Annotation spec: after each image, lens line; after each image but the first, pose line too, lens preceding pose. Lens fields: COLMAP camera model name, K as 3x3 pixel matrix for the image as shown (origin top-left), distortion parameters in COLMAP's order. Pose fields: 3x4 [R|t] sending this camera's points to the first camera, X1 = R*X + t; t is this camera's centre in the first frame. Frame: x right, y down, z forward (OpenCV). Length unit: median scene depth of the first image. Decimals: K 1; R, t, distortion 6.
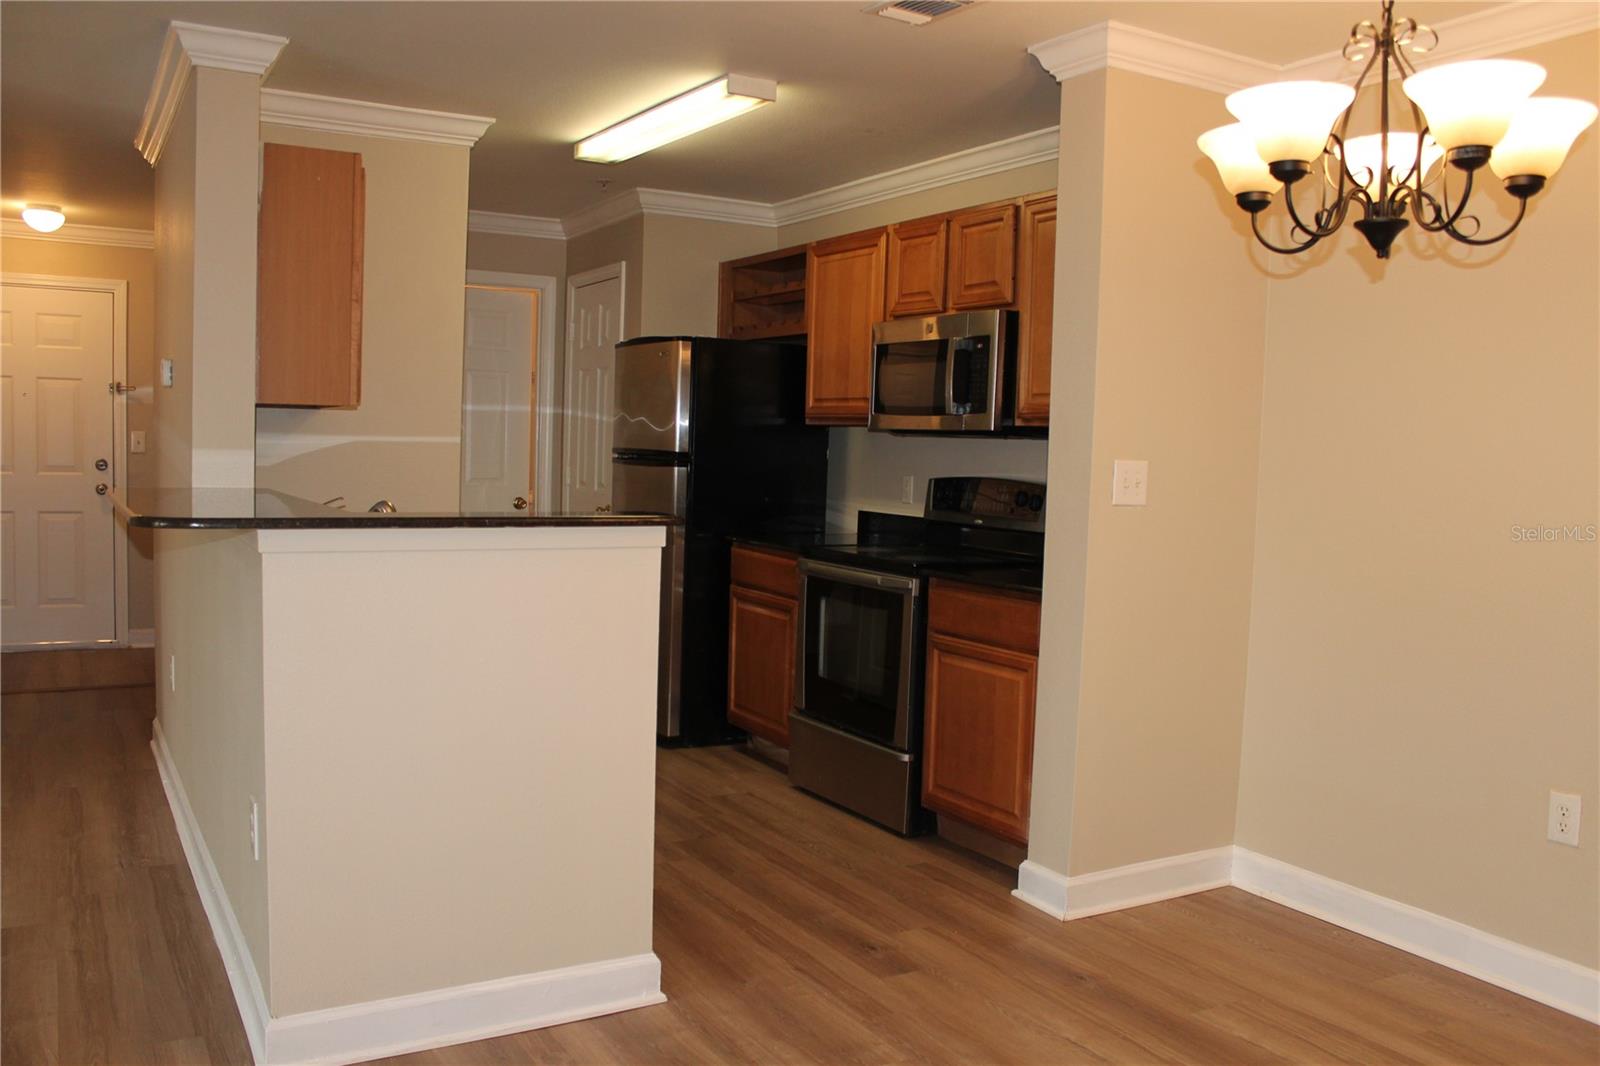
lens RADIAL K [[1368.4, 0, 798.5], [0, 1368.4, 557.1], [0, 0, 1]] dist [-0.163460, 0.157102]
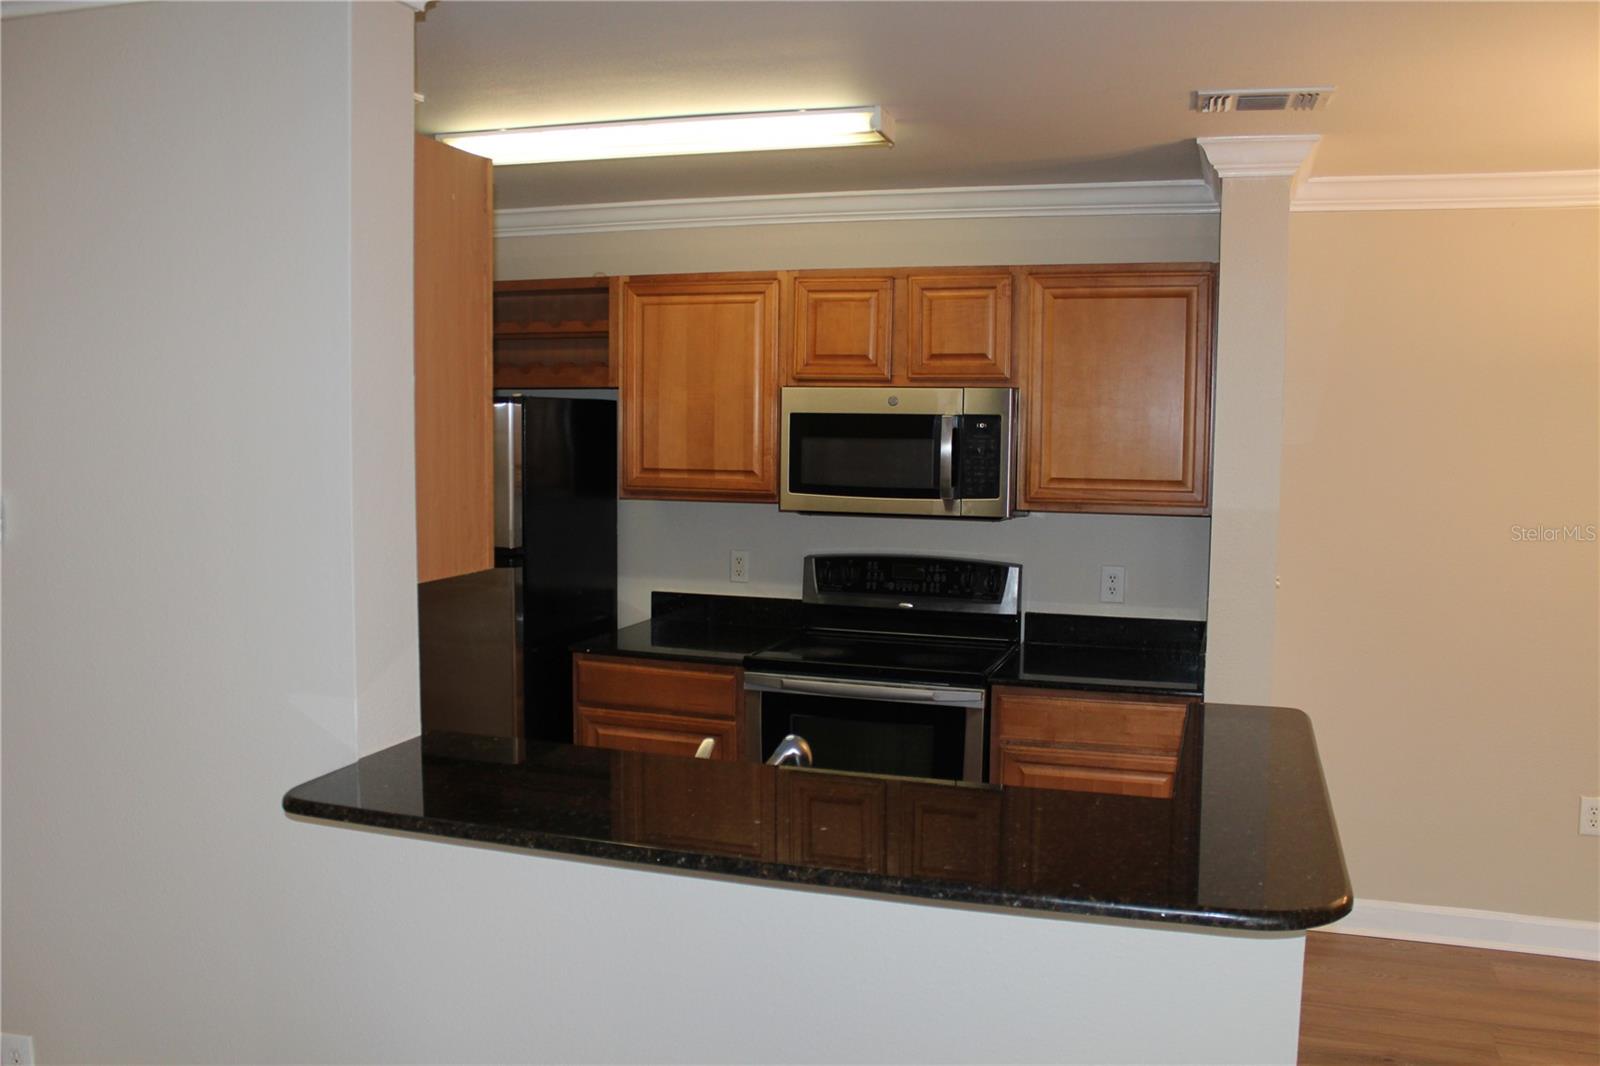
lens RADIAL K [[1368.4, 0, 798.5], [0, 1368.4, 557.1], [0, 0, 1]] dist [-0.163460, 0.157102]
pose [[0.740133, -0.094685, 0.665761, -0.529245], [0.068590, 0.995504, 0.065329, -0.122585], [-0.668953, -0.002687, 0.743300, 0.358063]]
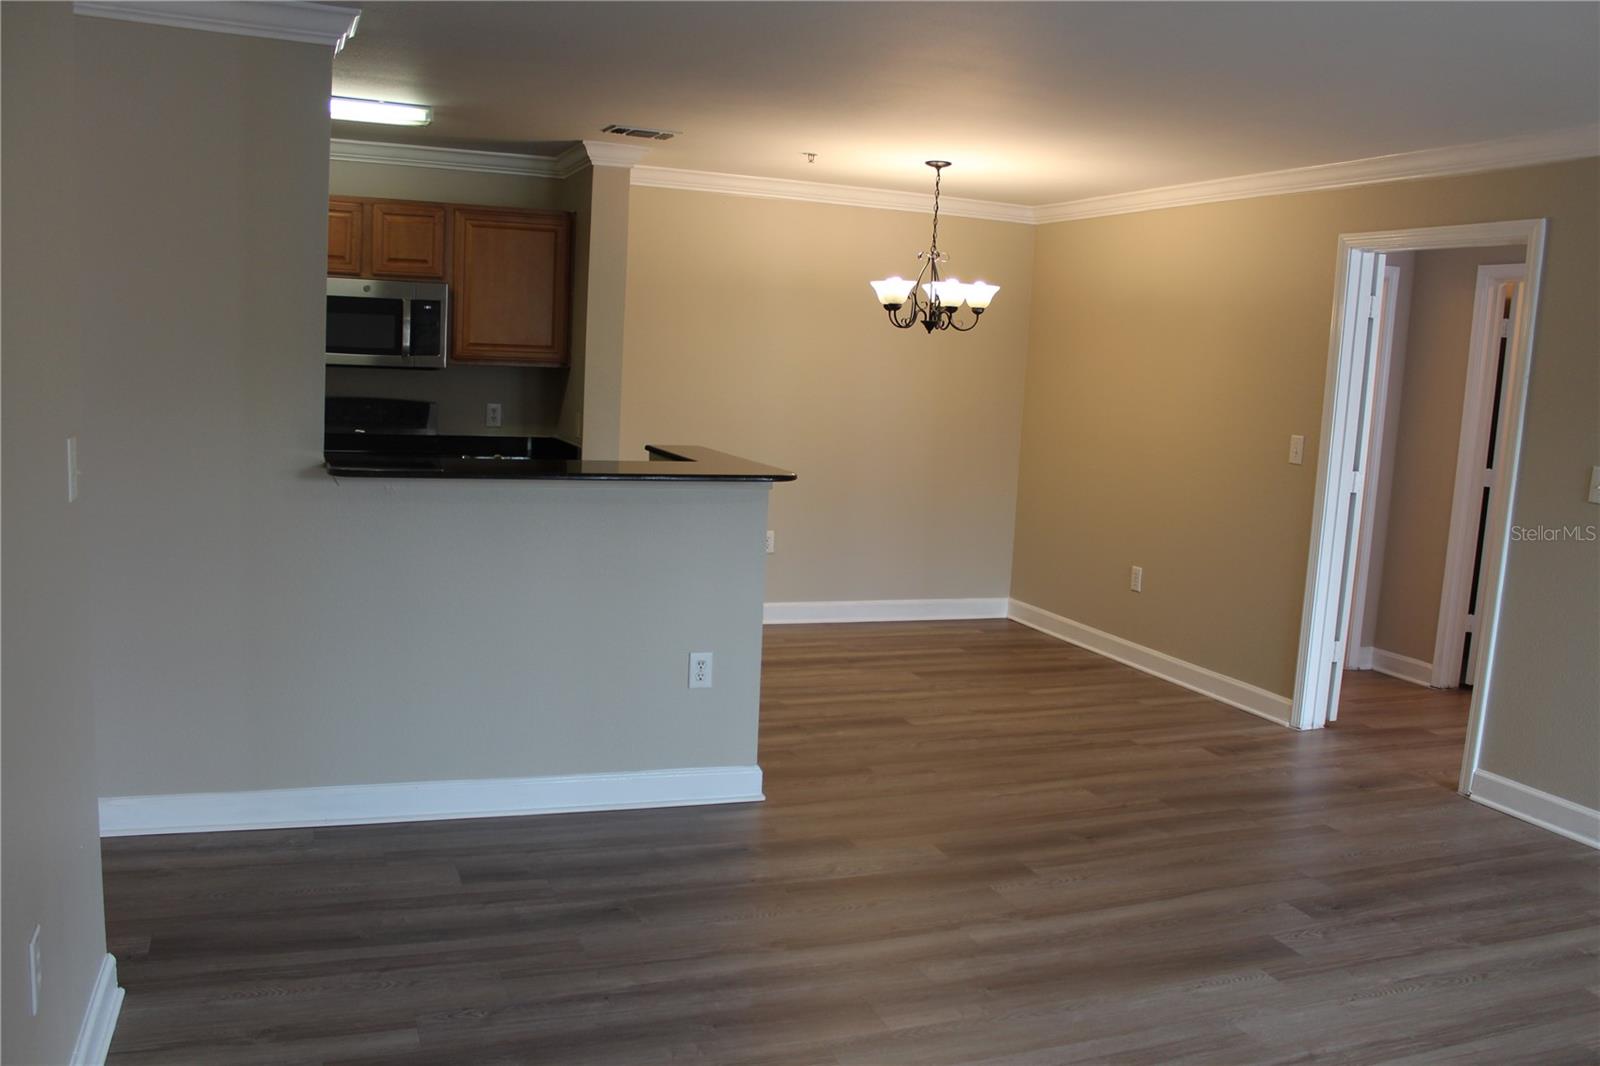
lens RADIAL K [[1368.4, 0, 798.5], [0, 1368.4, 557.1], [0, 0, 1]] dist [-0.163460, 0.157102]
pose [[0.151228, -0.170677, 0.973653, -1.096289], [0.030728, 0.985317, 0.167949, -0.111410], [-0.988021, 0.004520, 0.154252, 0.368116]]
